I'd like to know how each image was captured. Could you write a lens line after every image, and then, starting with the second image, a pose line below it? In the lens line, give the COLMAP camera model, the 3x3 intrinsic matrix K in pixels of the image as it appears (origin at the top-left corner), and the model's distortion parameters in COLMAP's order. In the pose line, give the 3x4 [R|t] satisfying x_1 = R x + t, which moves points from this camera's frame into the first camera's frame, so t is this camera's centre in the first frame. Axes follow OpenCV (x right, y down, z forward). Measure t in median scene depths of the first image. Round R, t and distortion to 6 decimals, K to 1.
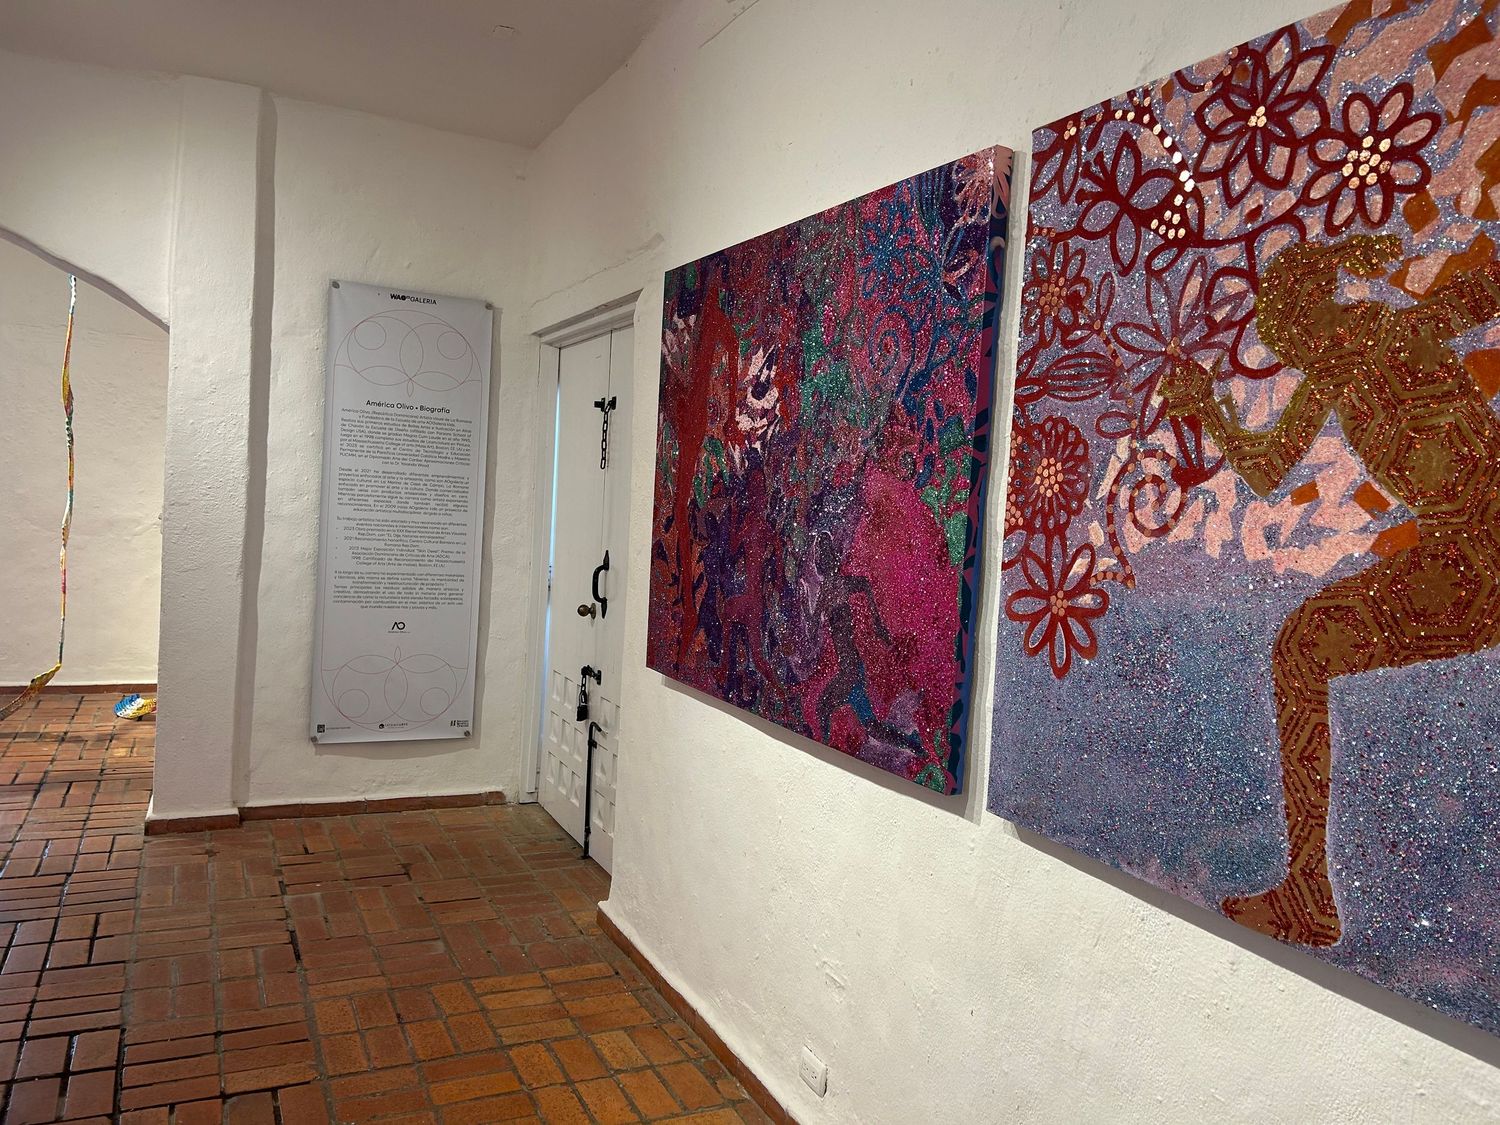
lens RADIAL K [[1146.2, 0, 743.1], [0, 1146.2, 568.8], [0, 0, 1]] dist [0.026788, -0.007464]
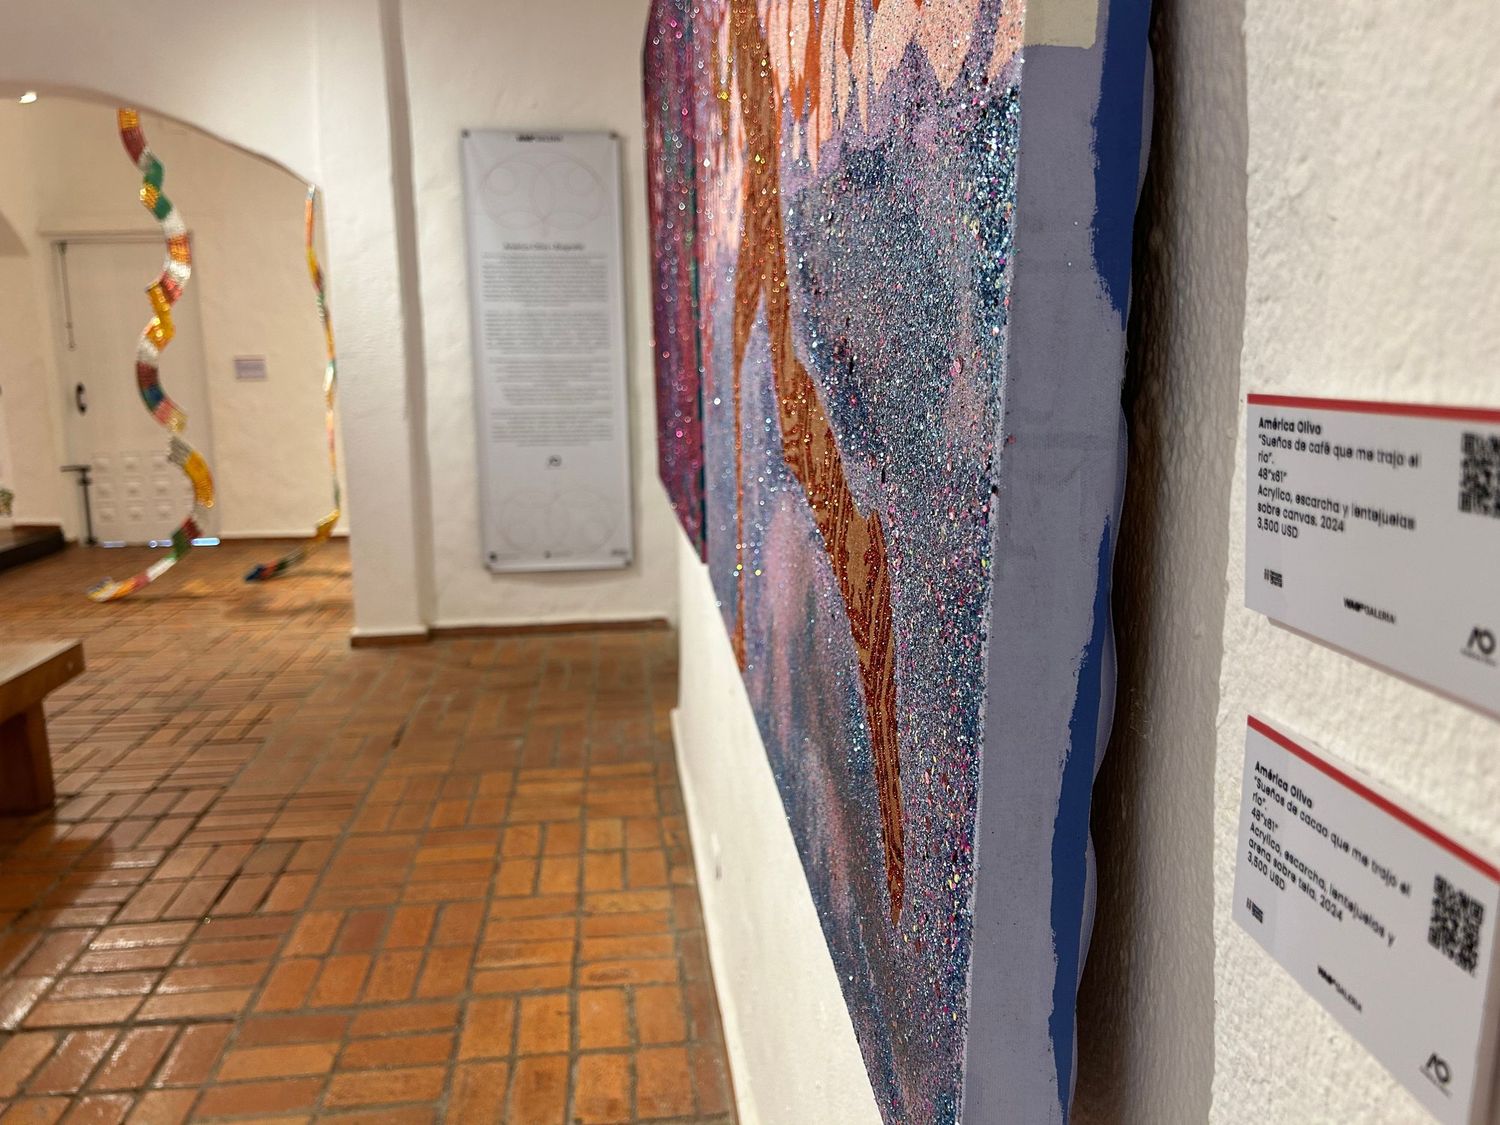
lens RADIAL K [[1146.2, 0, 743.1], [0, 1146.2, 568.8], [0, 0, 1]] dist [0.026788, -0.007464]
pose [[0.938696, -0.013760, -0.344472, 0.234498], [0.053541, 0.992898, 0.106238, 0.047150], [0.340563, -0.118169, 0.932766, 0.063433]]
